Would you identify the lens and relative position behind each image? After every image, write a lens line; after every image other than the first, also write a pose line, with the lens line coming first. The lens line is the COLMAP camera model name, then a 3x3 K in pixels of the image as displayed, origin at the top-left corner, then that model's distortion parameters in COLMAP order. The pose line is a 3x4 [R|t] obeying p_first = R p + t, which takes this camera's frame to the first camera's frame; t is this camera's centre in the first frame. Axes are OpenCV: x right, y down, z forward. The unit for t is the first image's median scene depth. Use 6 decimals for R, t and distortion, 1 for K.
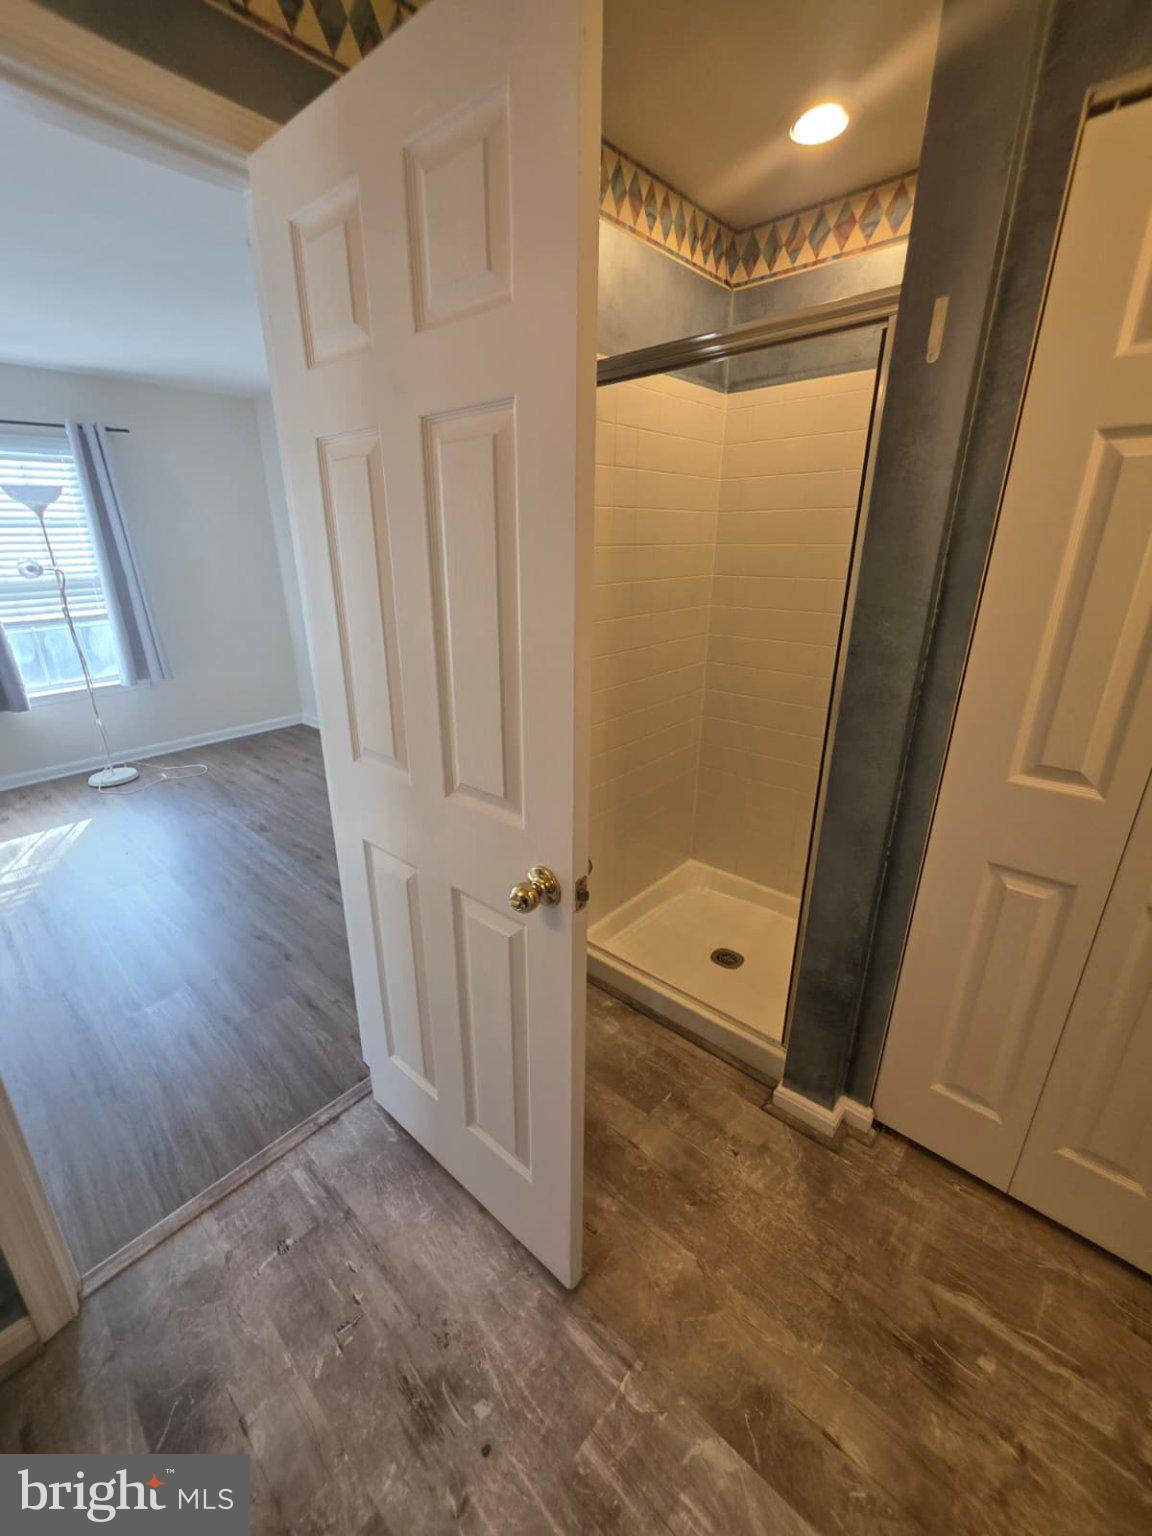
lens RADIAL K [[626.4, 0, 573.6], [0, 626.4, 758.0], [0, 0, 1]] dist [-0.001784, 0.000888]
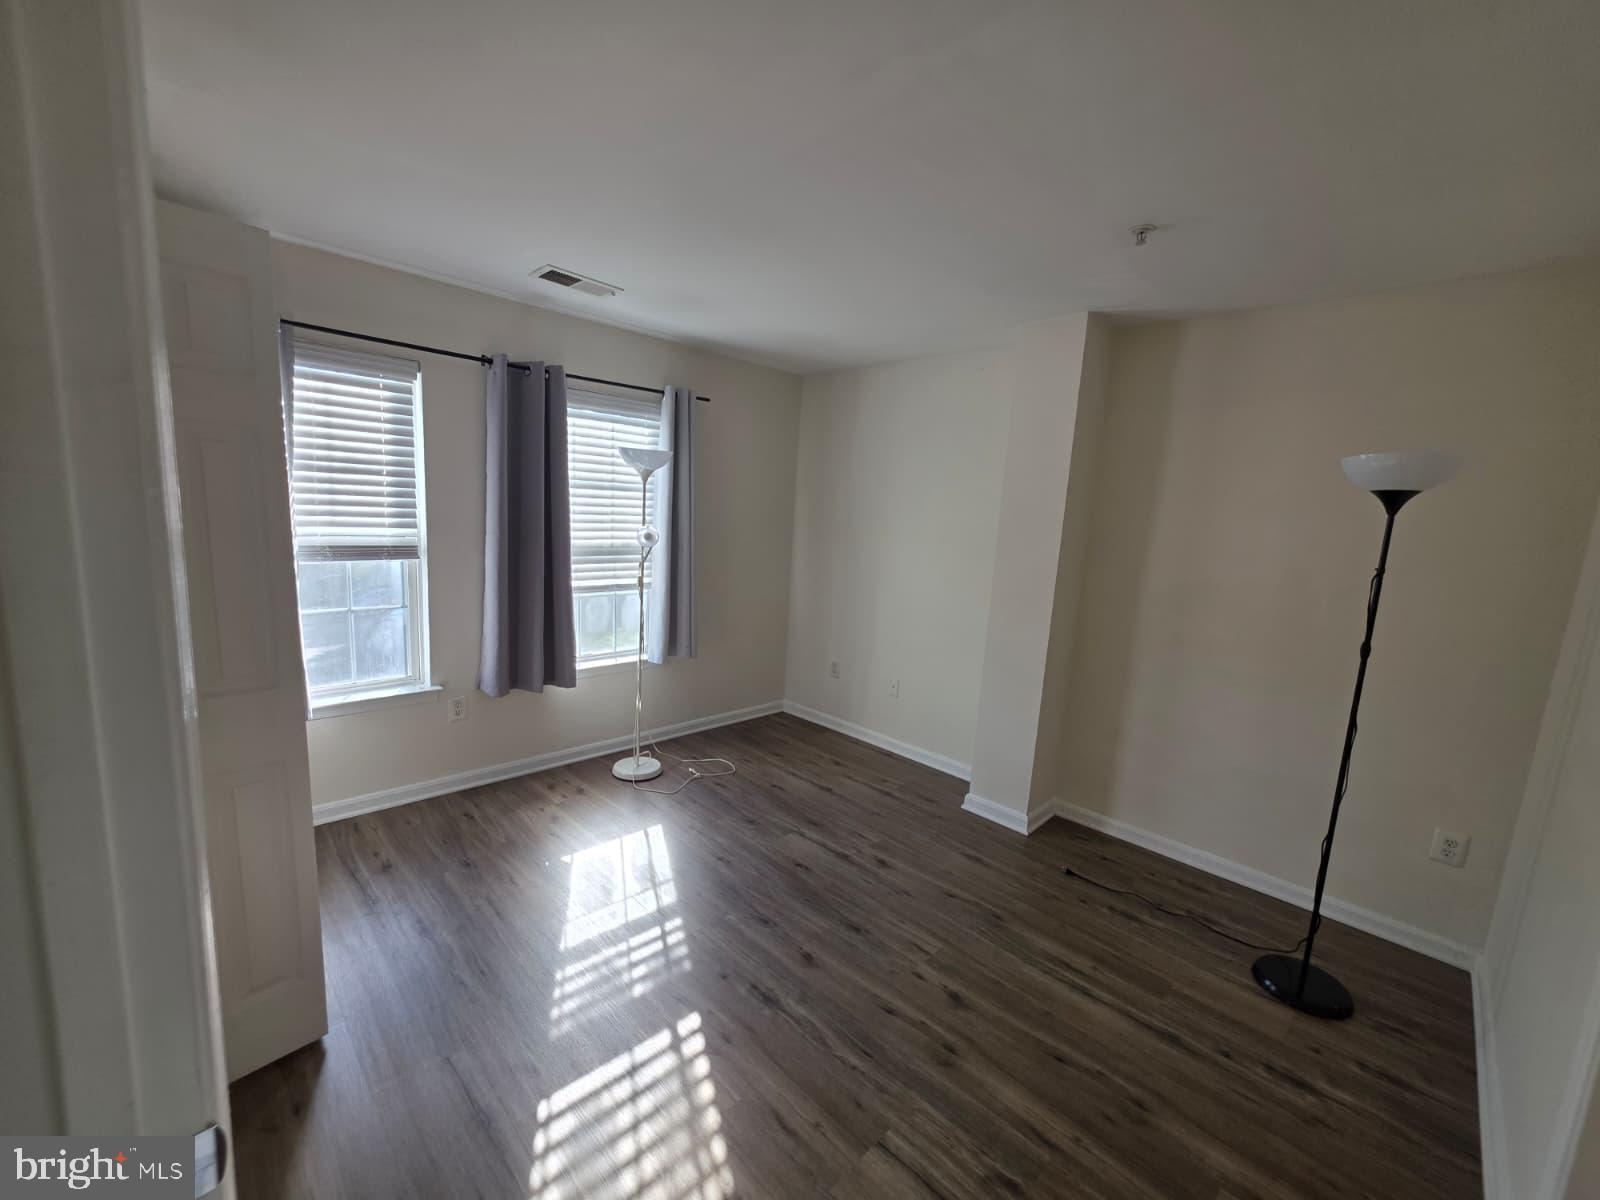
lens RADIAL K [[656.8, 0, 790.7], [0, 656.8, 604.1], [0, 0, 1]] dist [0.004252, -0.000317]
pose [[0.995652, 0.072937, -0.057949, -0.569327], [-0.082780, 0.978037, -0.191286, -0.040665], [0.042725, 0.195251, 0.979822, 0.093159]]
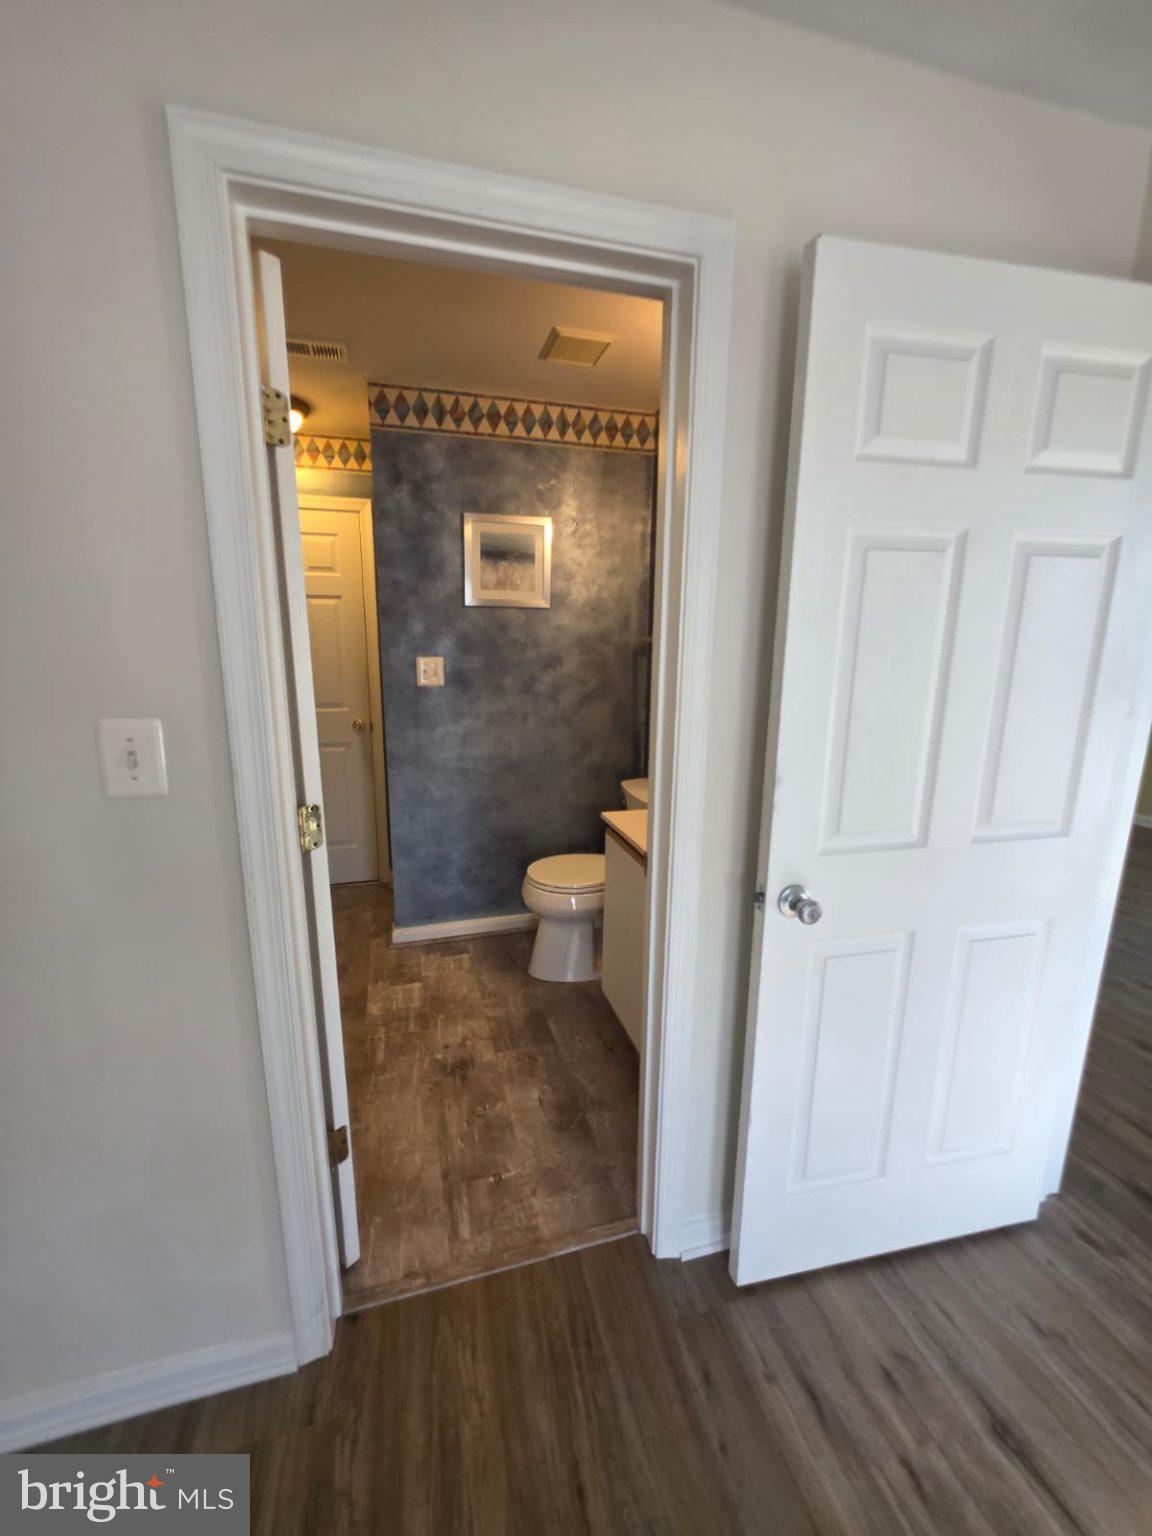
lens RADIAL K [[615.8, 0, 559.9], [0, 615.8, 765.2], [0, 0, 1]] dist [-0.001640, 0.000086]
pose [[-0.838337, -0.110022, 0.533935, -0.447075], [0.181540, 0.867179, 0.463727, -0.182344], [-0.514038, 0.485690, -0.707015, 0.555545]]
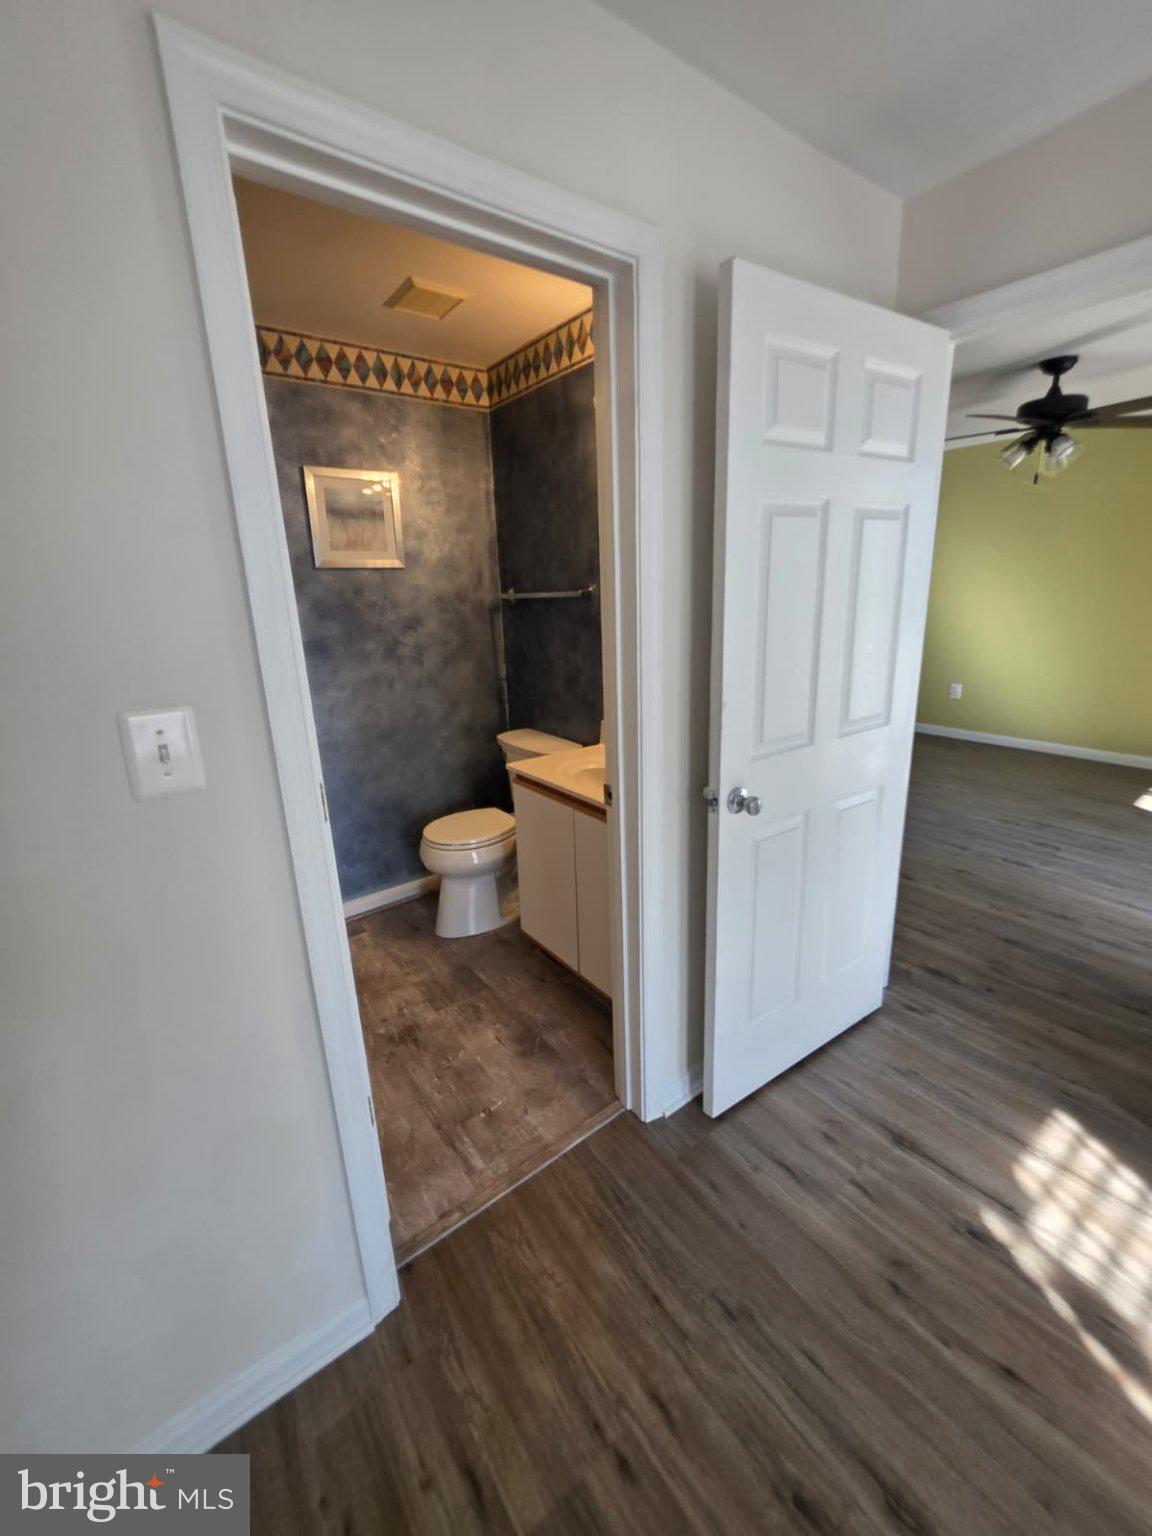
lens RADIAL K [[626.4, 0, 573.6], [0, 626.4, 758.0], [0, 0, 1]] dist [-0.001784, 0.000888]
pose [[-0.979935, -0.009059, 0.199109, -0.356334], [0.106509, 0.820574, 0.561528, -0.215695], [-0.168471, 0.571468, -0.803145, 0.635528]]
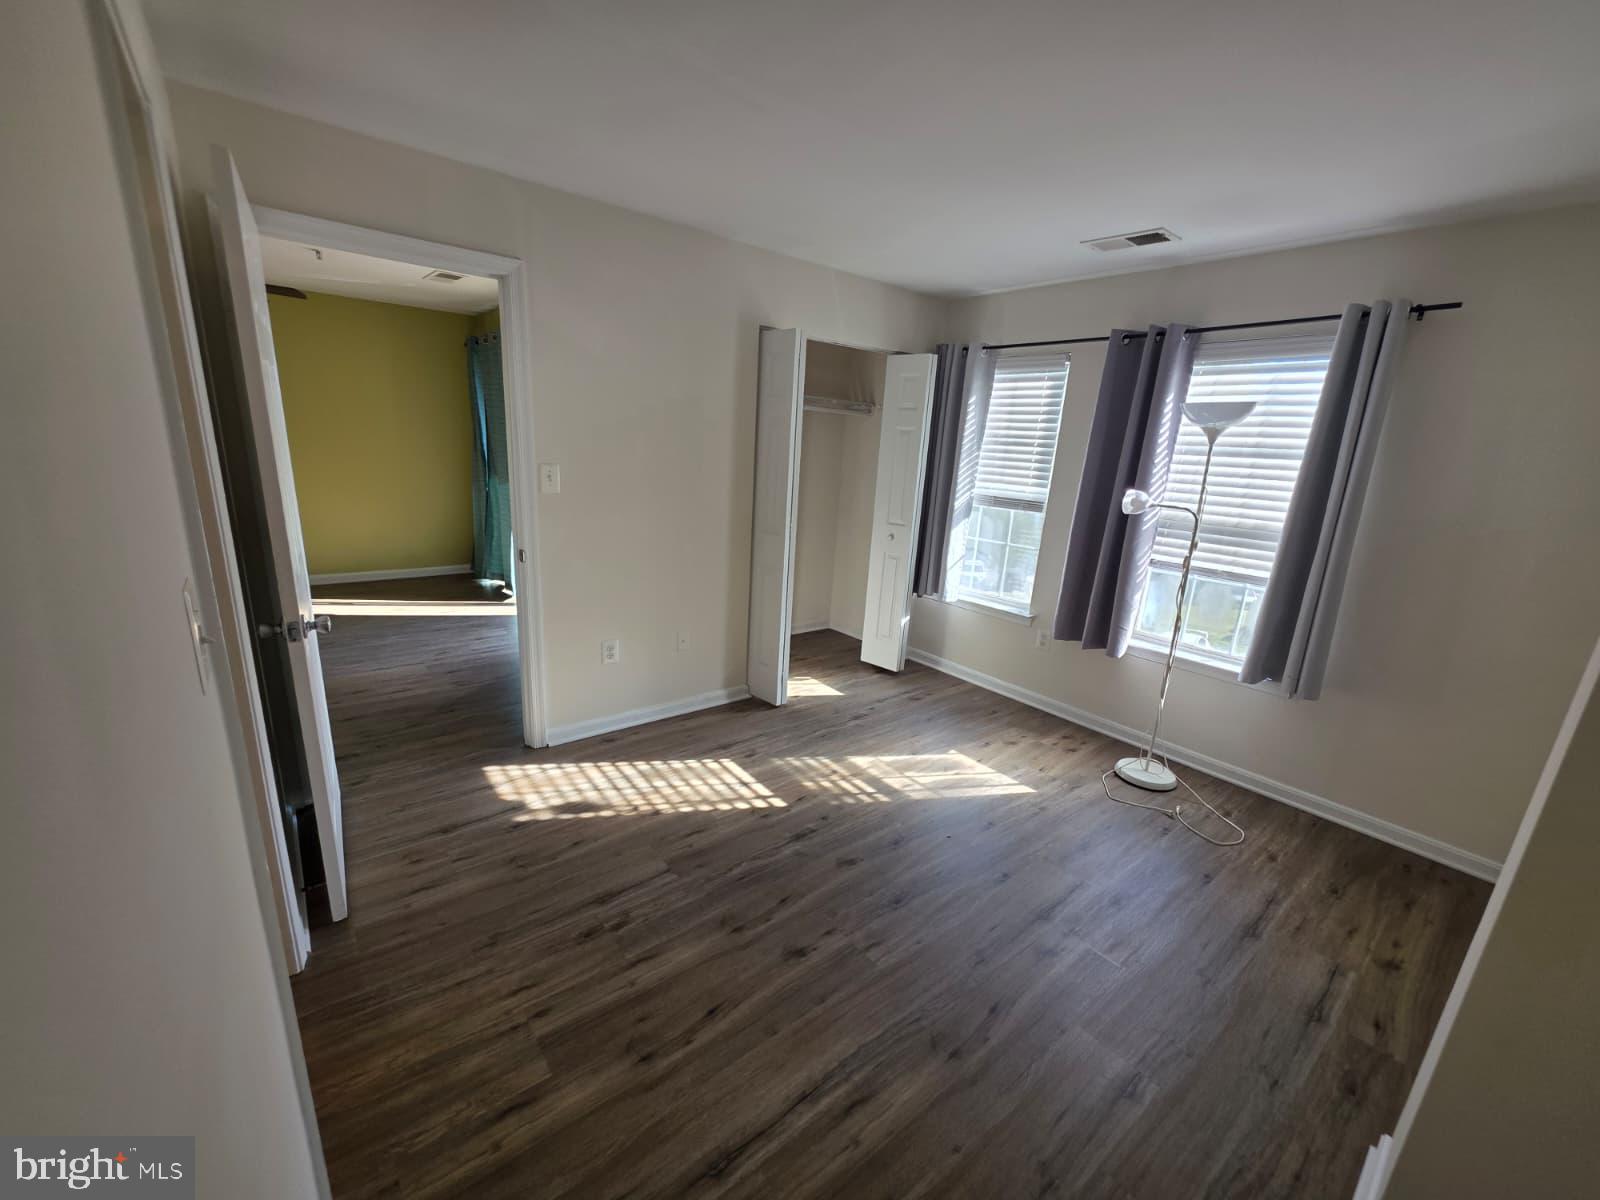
lens RADIAL K [[638.4, 0, 777.0], [0, 638.4, 608.9], [0, 0, 1]] dist [0.000214, -0.000118]
pose [[-0.177370, 0.255721, -0.950340, 0.033276], [-0.376741, 0.874452, 0.305615, -0.247030], [0.909179, 0.412239, -0.058761, 0.648999]]
